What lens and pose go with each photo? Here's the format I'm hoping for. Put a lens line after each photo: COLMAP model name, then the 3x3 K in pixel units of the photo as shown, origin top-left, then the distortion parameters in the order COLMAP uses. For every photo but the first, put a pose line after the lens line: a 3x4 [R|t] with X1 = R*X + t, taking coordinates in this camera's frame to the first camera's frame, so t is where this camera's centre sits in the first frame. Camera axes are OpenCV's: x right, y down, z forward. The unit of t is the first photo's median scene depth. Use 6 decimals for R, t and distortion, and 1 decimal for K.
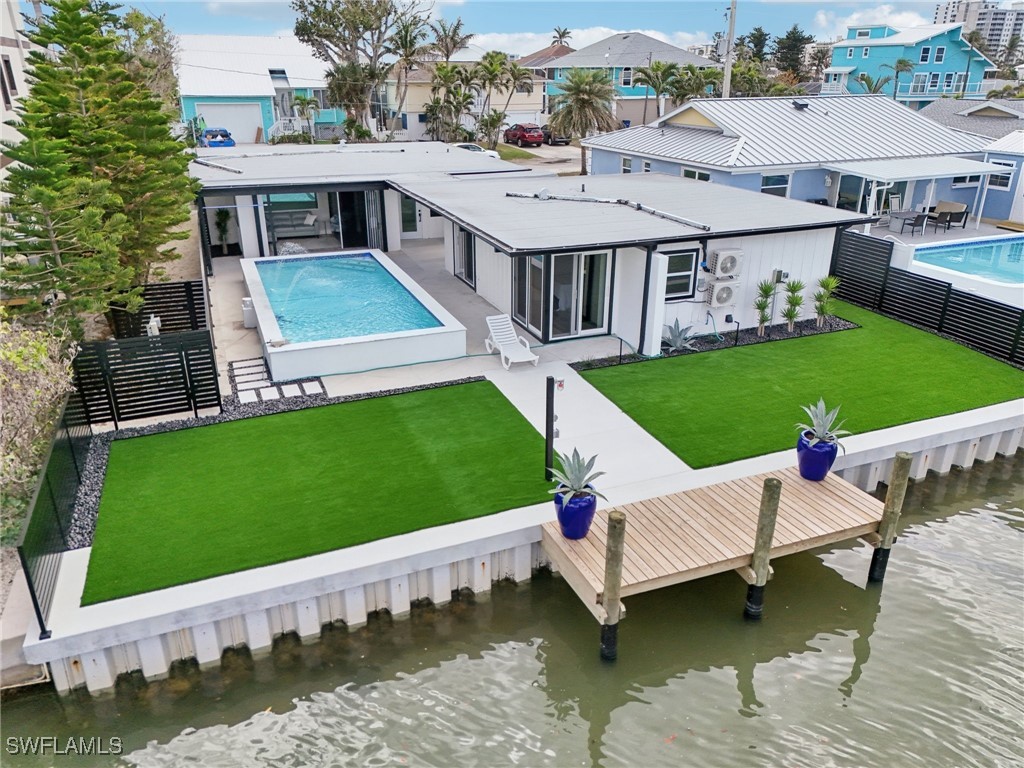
lens RADIAL K [[766.0, 0, 512.0], [0, 766.0, 384.0], [0, 0, 1]] dist [0.040166, -0.005552]
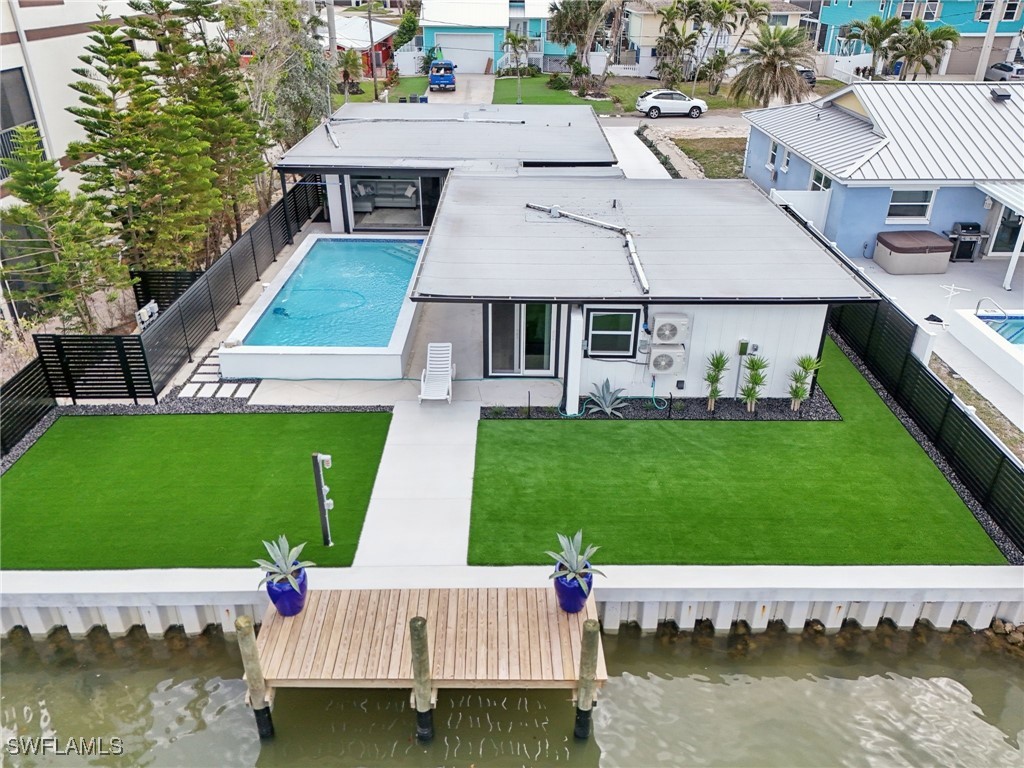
lens RADIAL K [[766.0, 0, 512.0], [0, 766.0, 384.0], [0, 0, 1]] dist [0.040166, -0.005552]
pose [[0.929932, 0.180555, -0.320354, 0.404452], [-0.145212, 0.980665, 0.131188, -0.183587], [0.337846, -0.075477, 0.938170, 0.073607]]
